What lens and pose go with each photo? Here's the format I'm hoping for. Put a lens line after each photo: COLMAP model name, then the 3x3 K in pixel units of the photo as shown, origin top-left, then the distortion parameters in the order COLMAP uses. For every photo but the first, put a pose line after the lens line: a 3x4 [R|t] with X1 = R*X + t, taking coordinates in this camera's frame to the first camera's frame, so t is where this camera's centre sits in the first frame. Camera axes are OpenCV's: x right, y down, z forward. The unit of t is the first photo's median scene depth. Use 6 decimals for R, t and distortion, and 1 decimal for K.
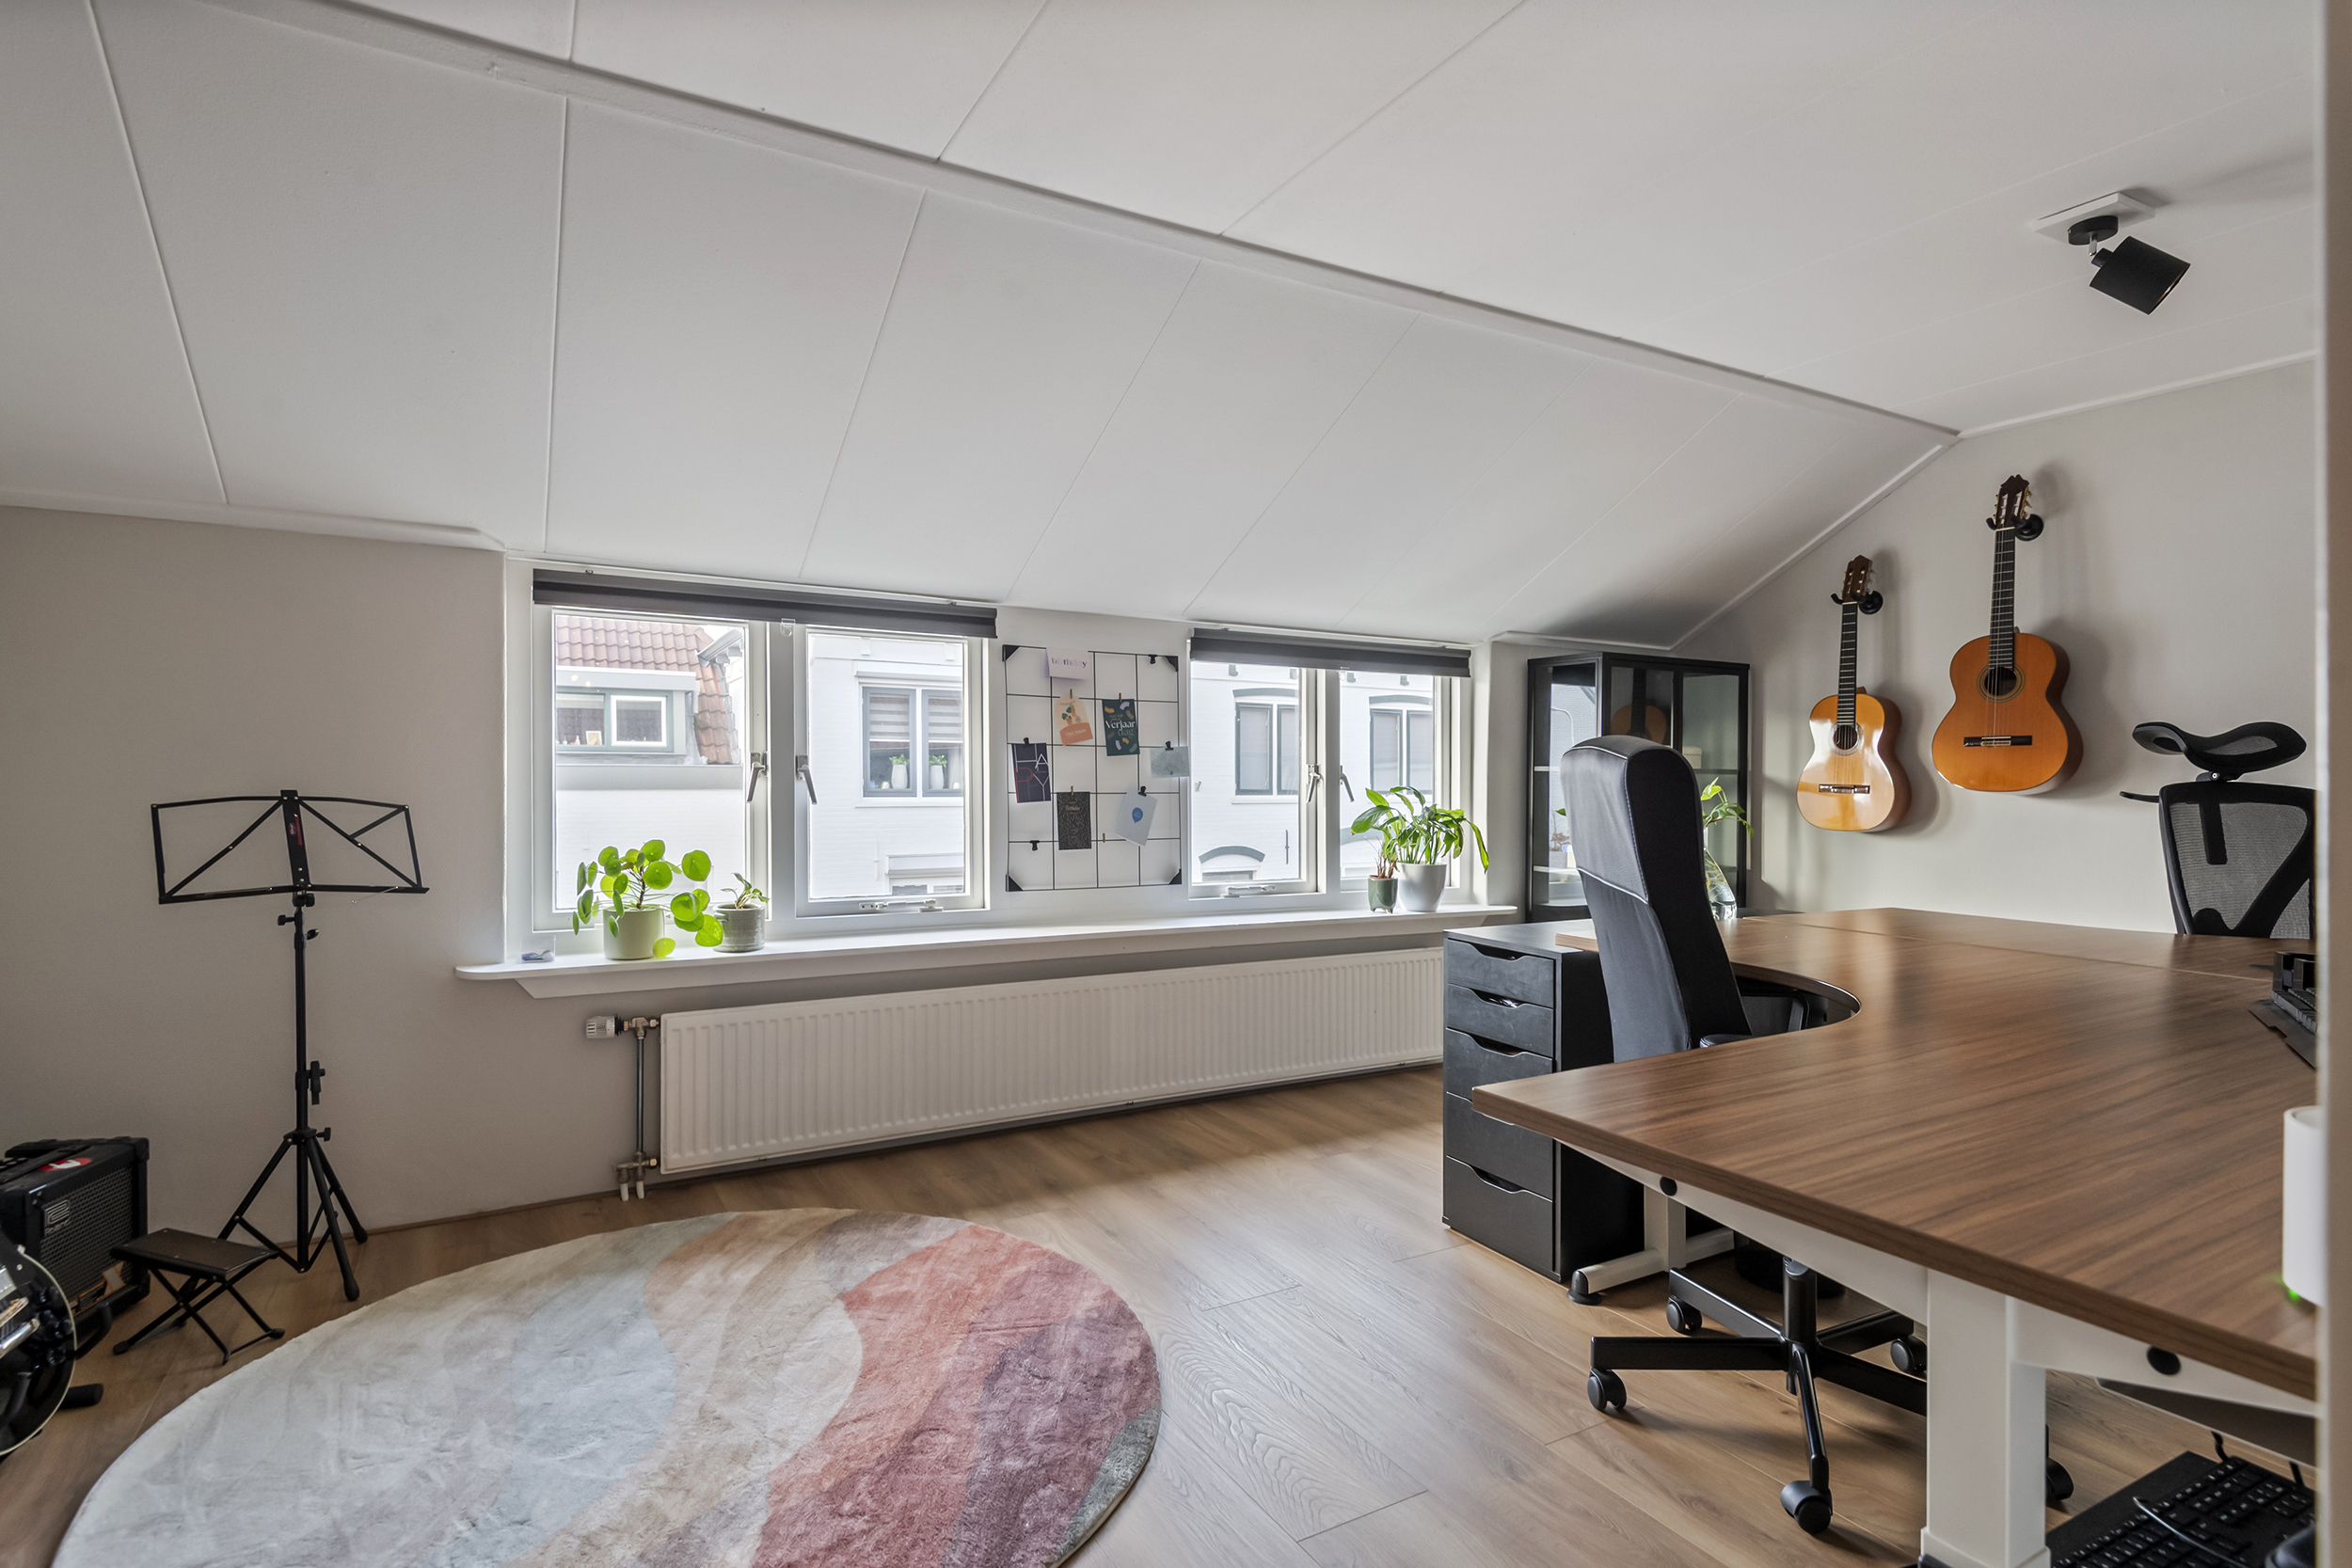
lens RADIAL K [[1220.7, 0, 1176.1], [0, 1220.7, 778.4], [0, 0, 1]] dist [0.023870, 0.000527]
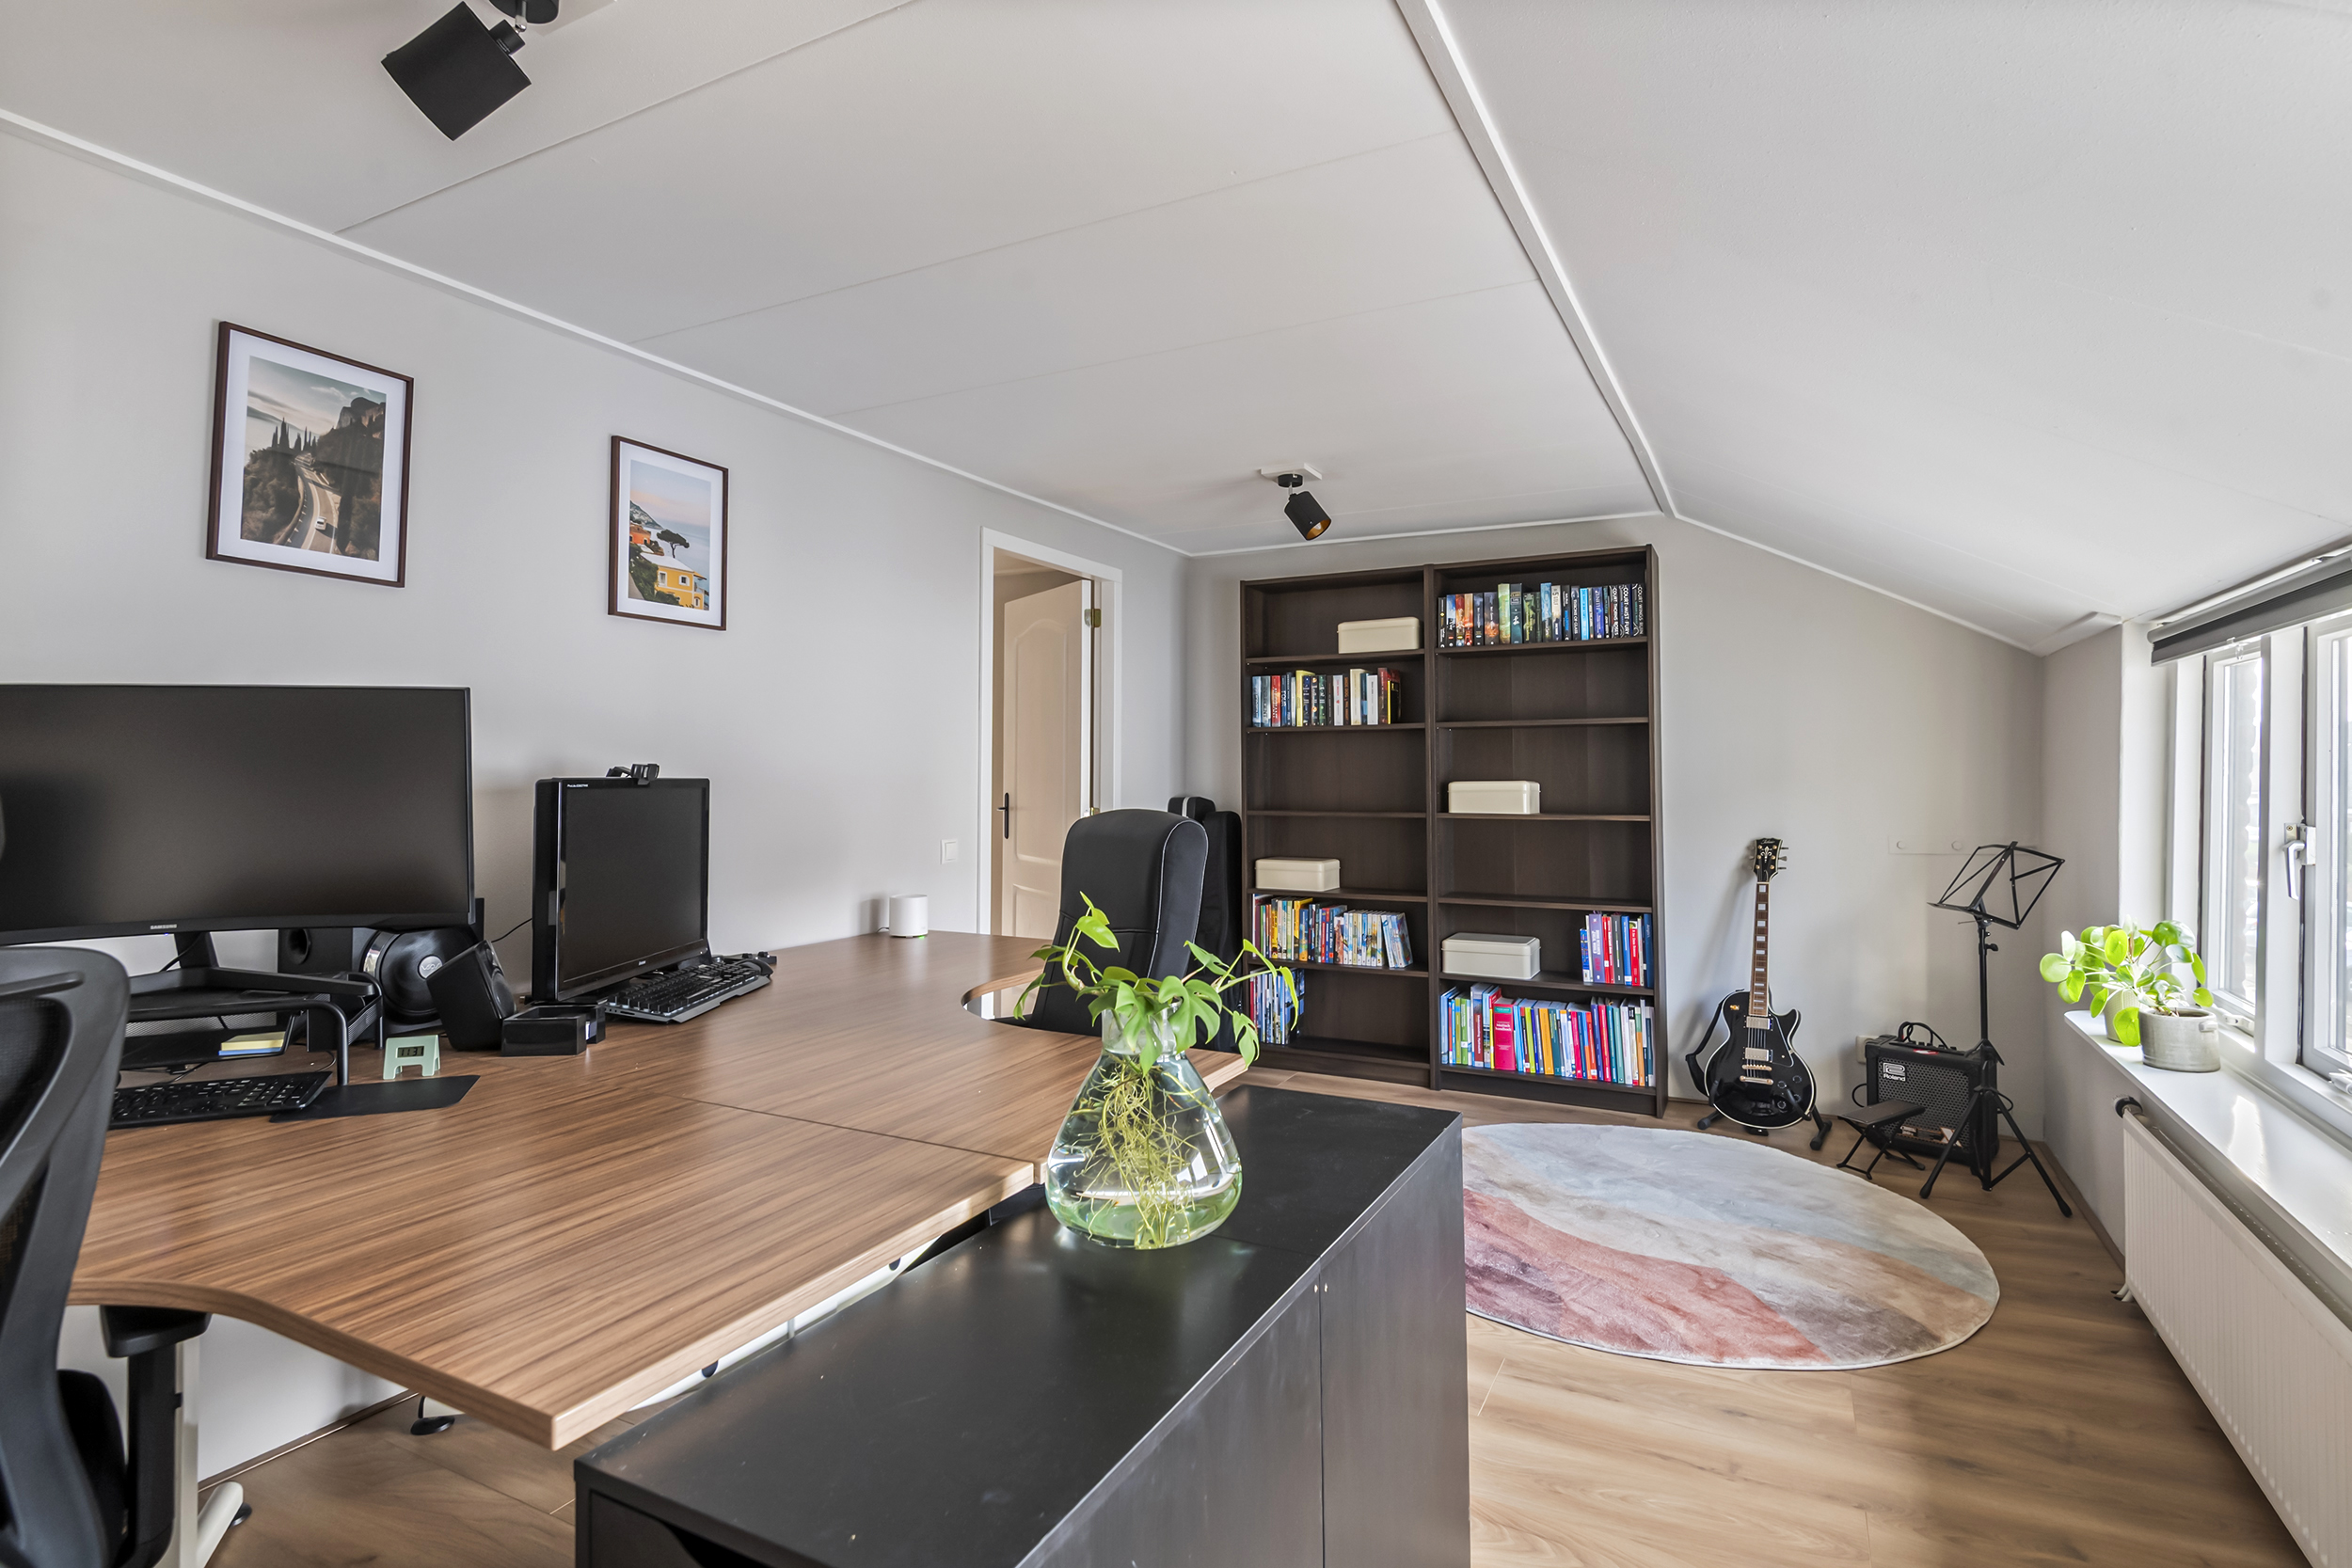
lens RADIAL K [[1220.7, 0, 1170.0], [0, 1220.7, 782.1], [0, 0, 1]] dist [0.023870, 0.000527]
pose [[-0.858751, -0.002750, -0.512385, 0.700194], [-0.003903, 0.999992, 0.001175, -0.048559], [0.512378, 0.003009, -0.858755, 1.528668]]
